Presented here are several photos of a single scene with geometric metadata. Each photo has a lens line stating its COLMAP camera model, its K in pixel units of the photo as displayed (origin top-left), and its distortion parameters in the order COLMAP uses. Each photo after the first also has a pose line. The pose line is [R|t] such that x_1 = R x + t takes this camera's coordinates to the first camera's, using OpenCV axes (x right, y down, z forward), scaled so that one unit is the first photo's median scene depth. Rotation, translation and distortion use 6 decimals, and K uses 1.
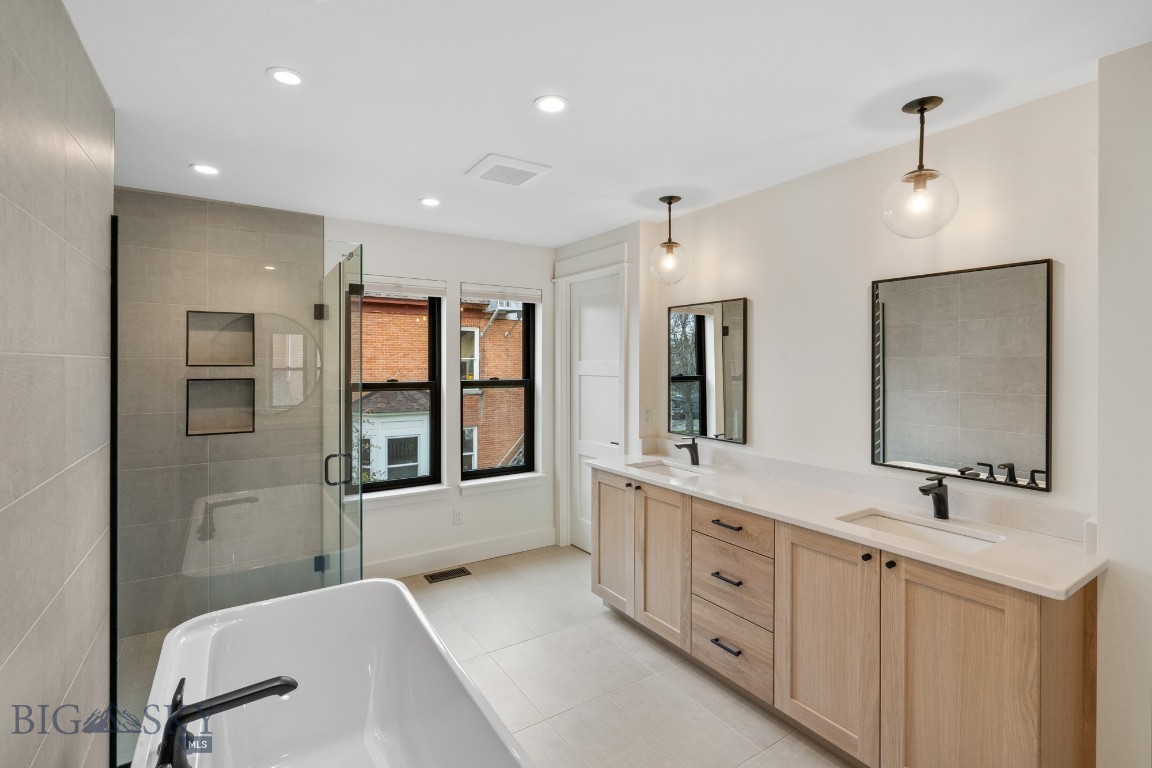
lens RADIAL K [[530.5, 0, 574.0], [0, 530.5, 356.7], [0, 0, 1]] dist [-0.003445, -0.000118]
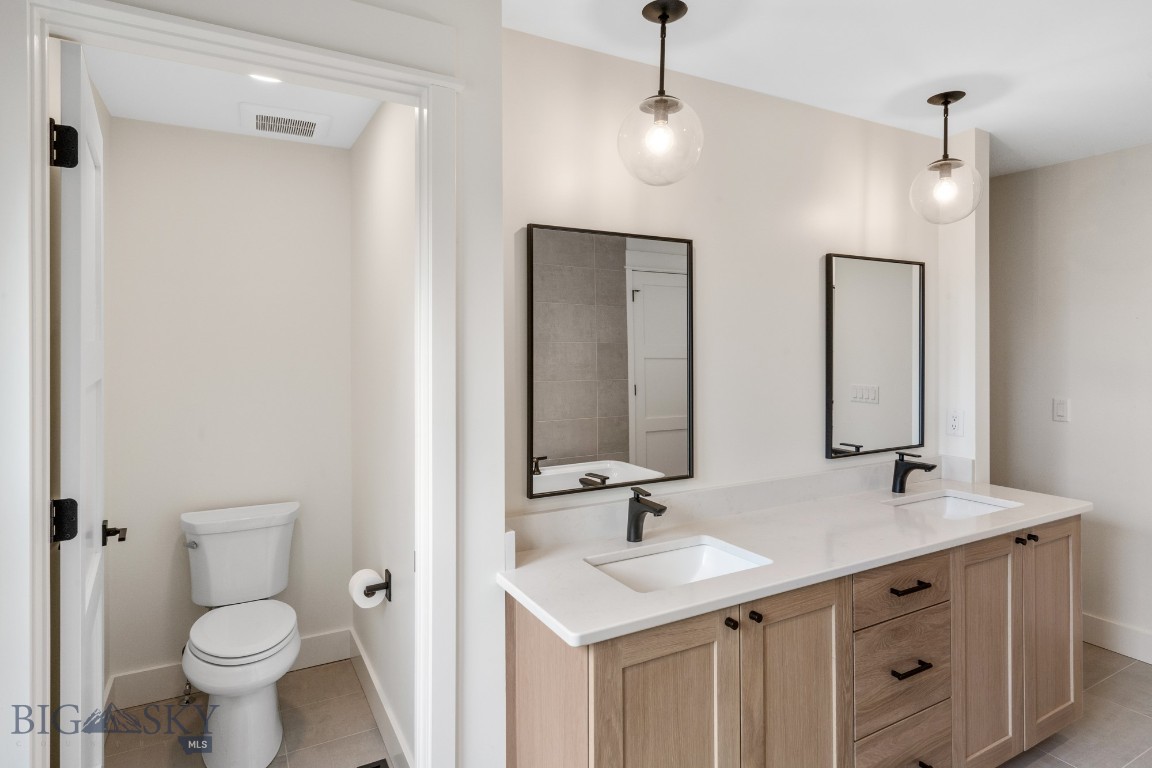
lens RADIAL K [[627.8, 0, 576.3], [0, 627.8, 346.8], [0, 0, 1]] dist [-0.000386, -0.000115]
pose [[0.078219, -0.000726, 0.996936, -0.418895], [-0.008397, 0.999964, 0.001387, 0.013061], [-0.996901, -0.008480, 0.078210, 1.076902]]
